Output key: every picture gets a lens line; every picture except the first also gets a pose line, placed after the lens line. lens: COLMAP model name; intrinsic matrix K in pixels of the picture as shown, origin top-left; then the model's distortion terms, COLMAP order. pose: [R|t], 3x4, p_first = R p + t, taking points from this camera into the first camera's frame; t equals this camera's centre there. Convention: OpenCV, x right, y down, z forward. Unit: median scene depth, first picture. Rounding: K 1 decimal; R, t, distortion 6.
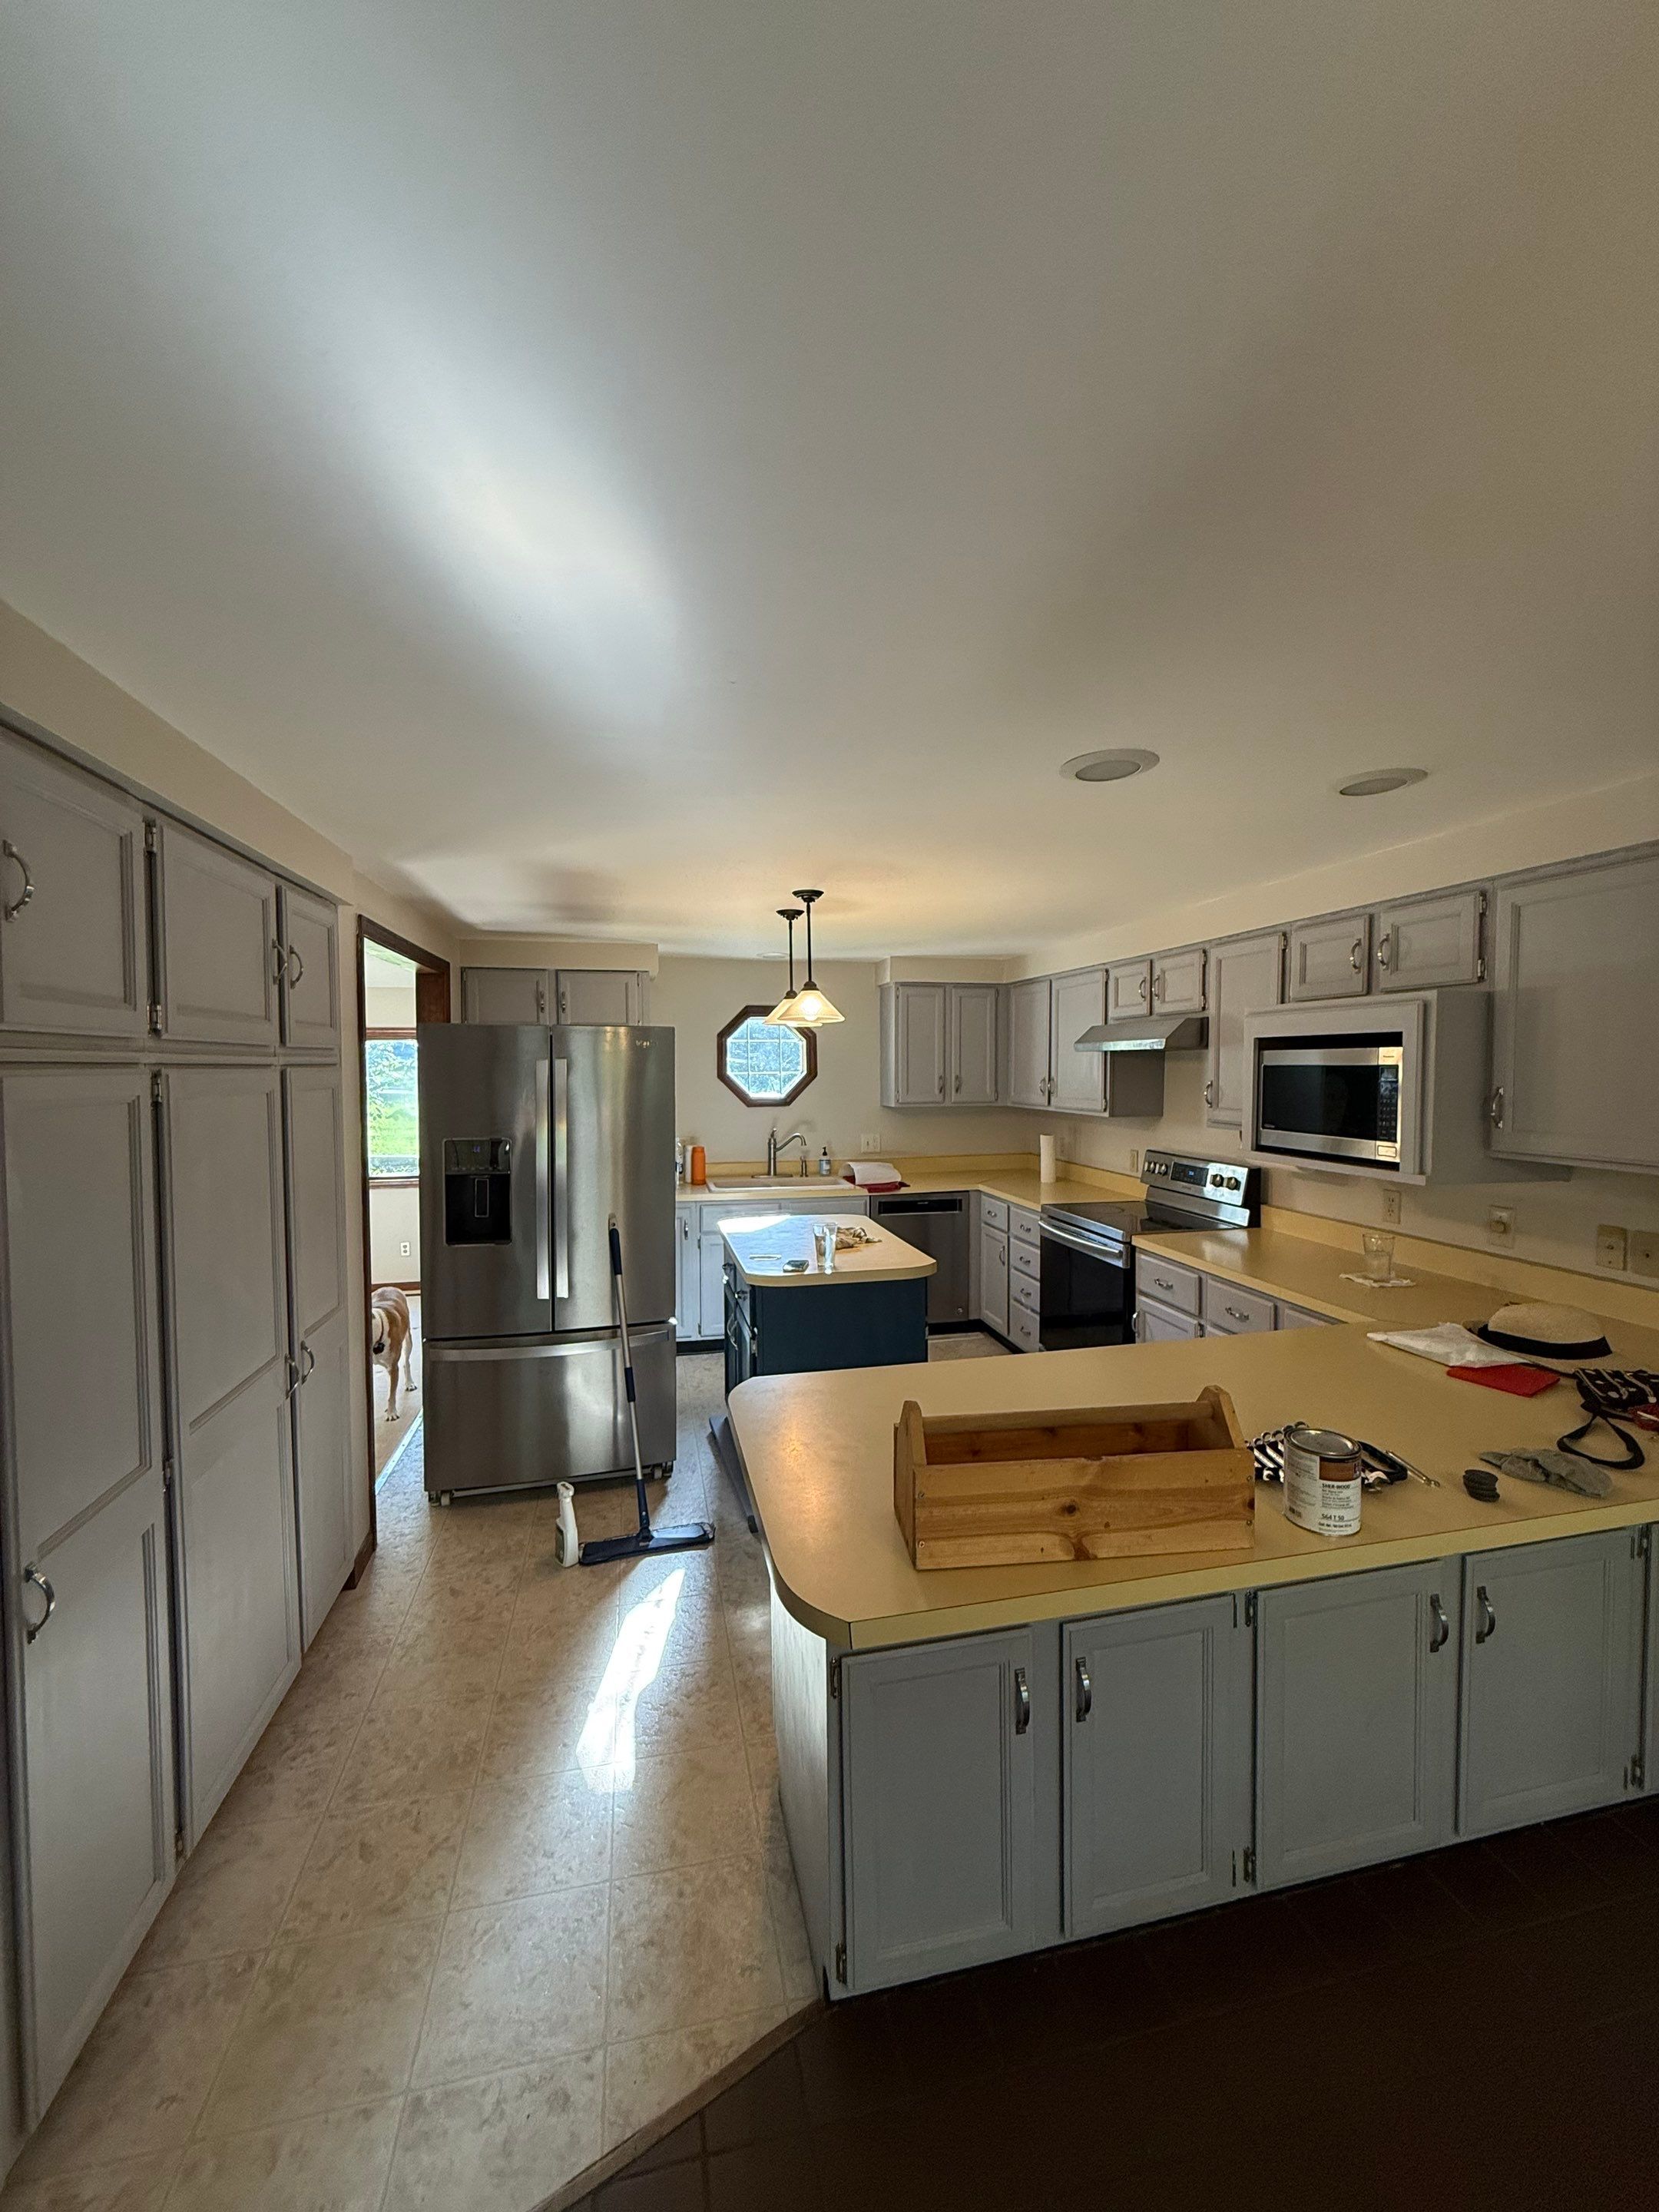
lens RADIAL K [[868.8, 0, 829.5], [0, 868.8, 1106.0], [0, 0, 1]] dist [-0.001043, 0.000394]
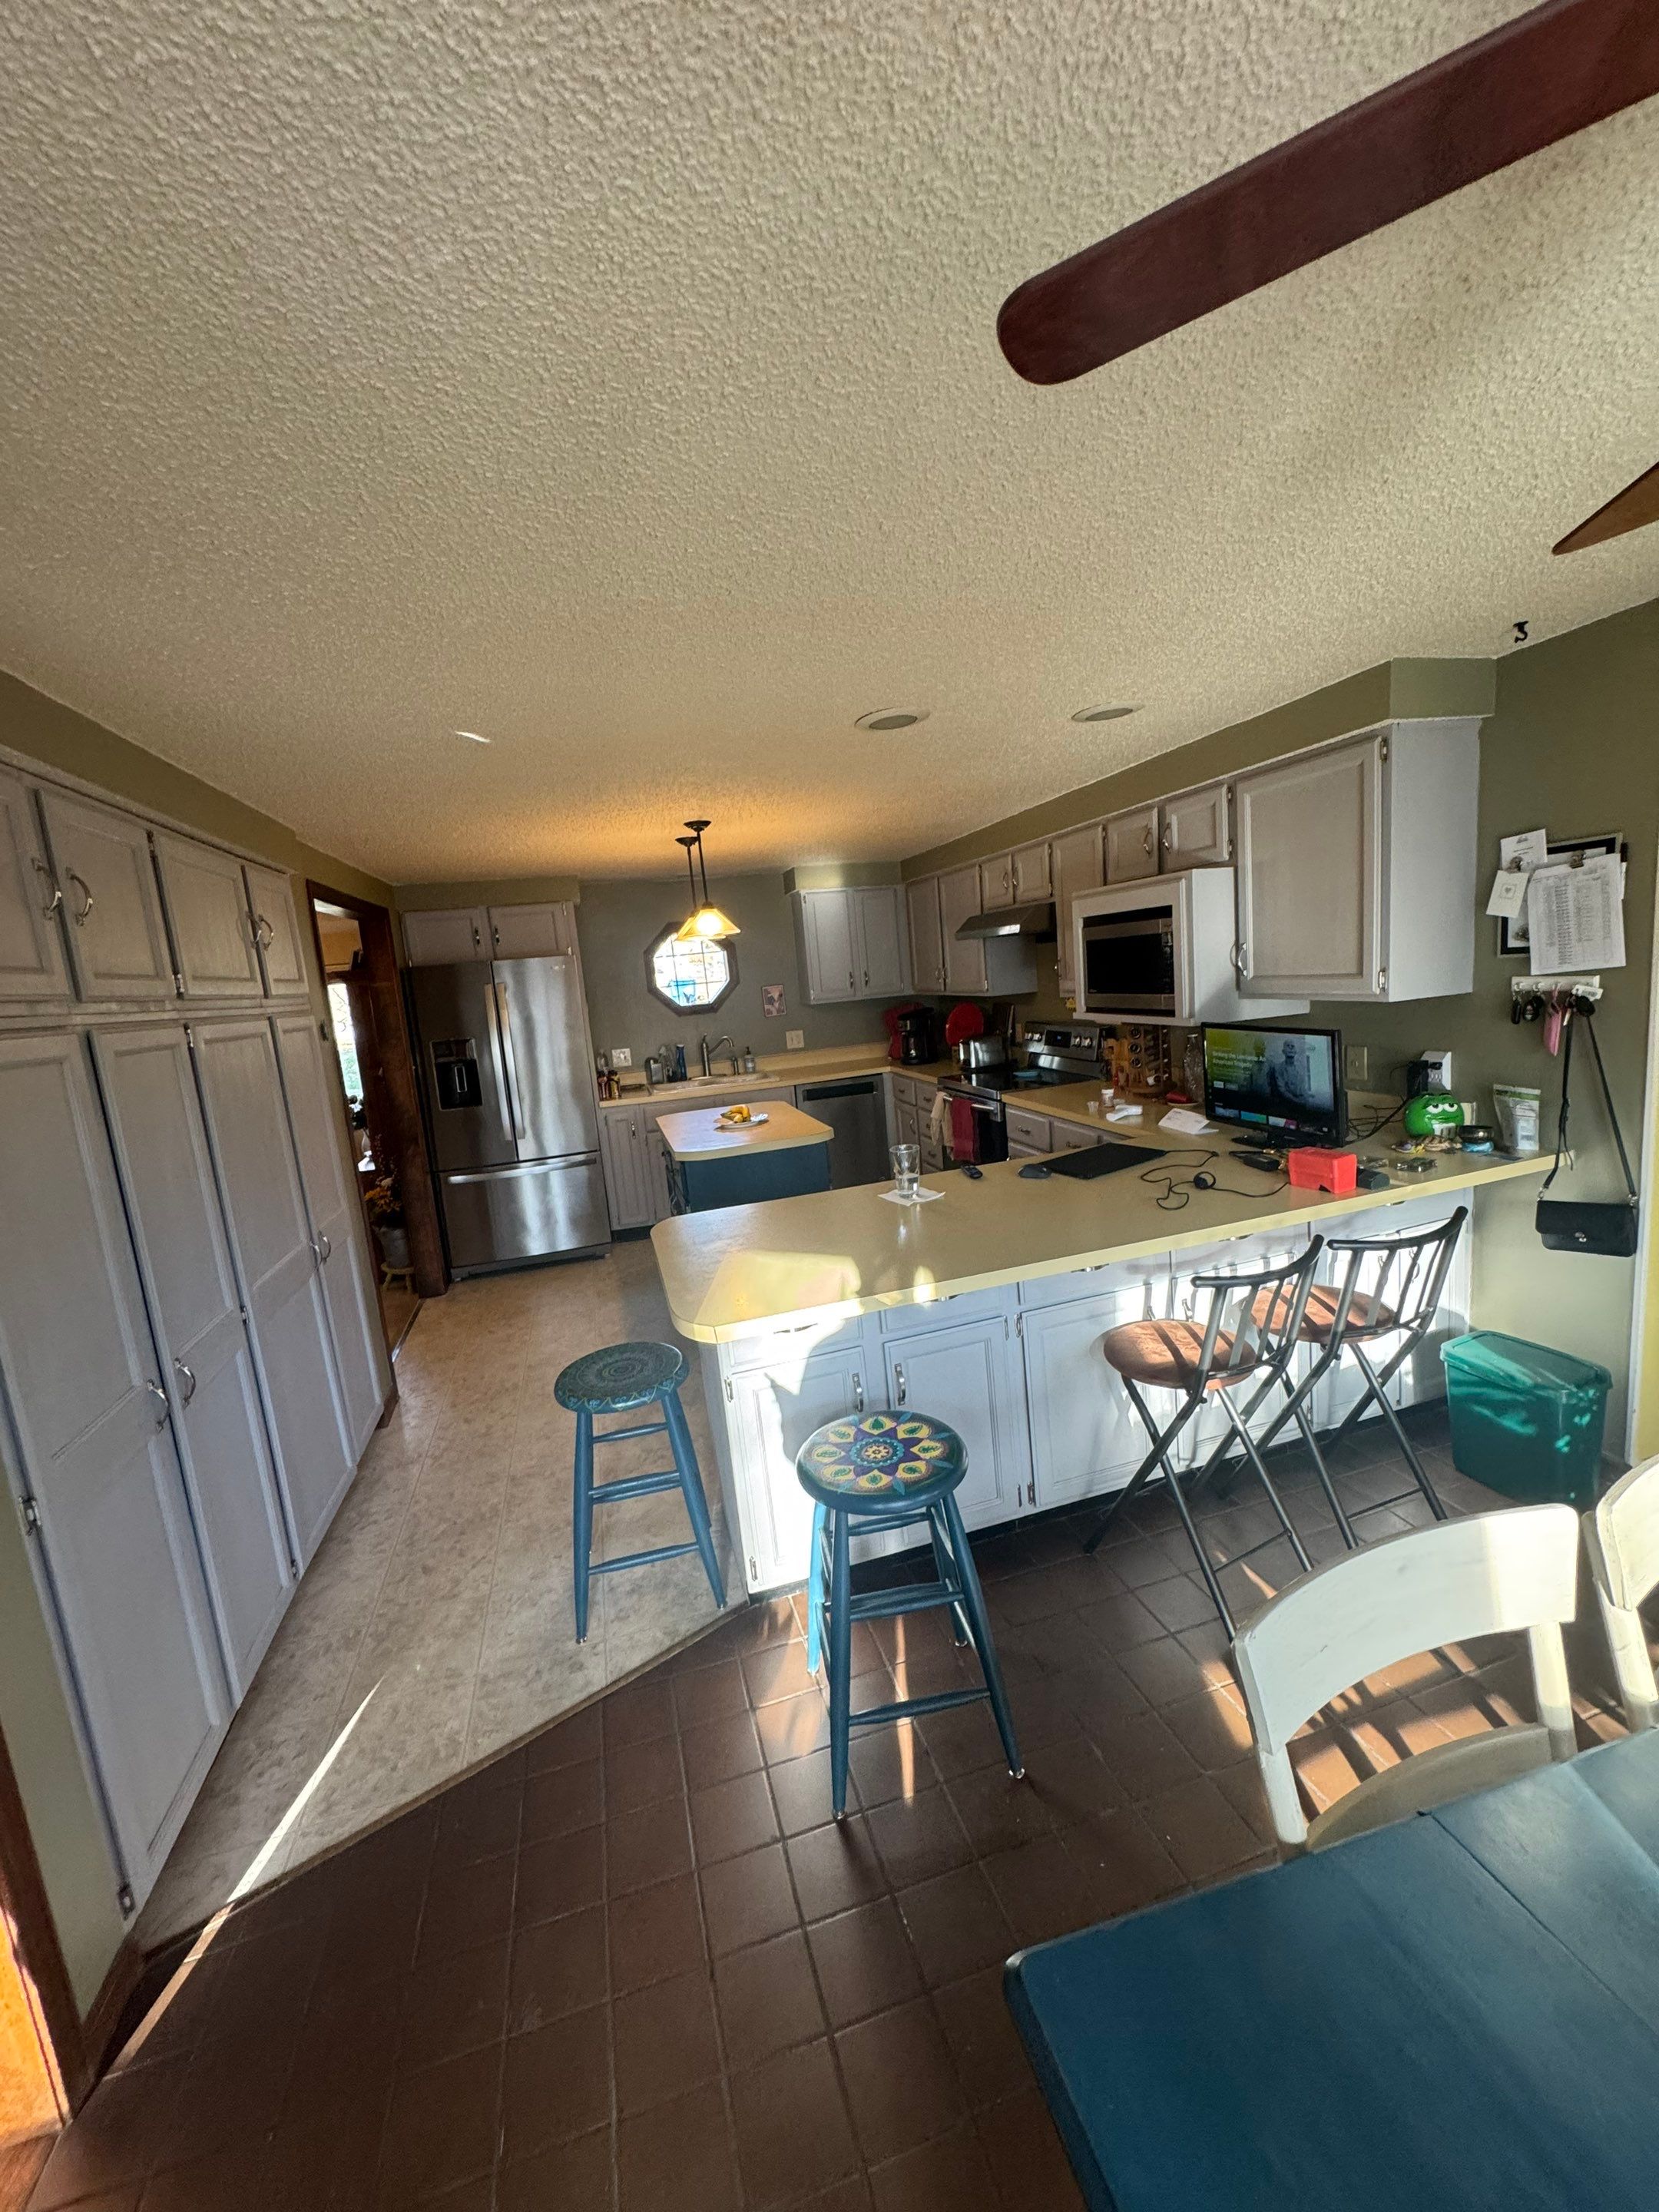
lens RADIAL K [[901.0, 0, 829.5], [0, 901.0, 1106.0], [0, 0, 1]] dist [0.000340, 0.000071]
pose [[0.995251, -0.093574, 0.026832, 0.099350], [0.090242, 0.990248, 0.106137, 0.016065], [-0.036502, -0.103212, 0.993989, -0.271392]]
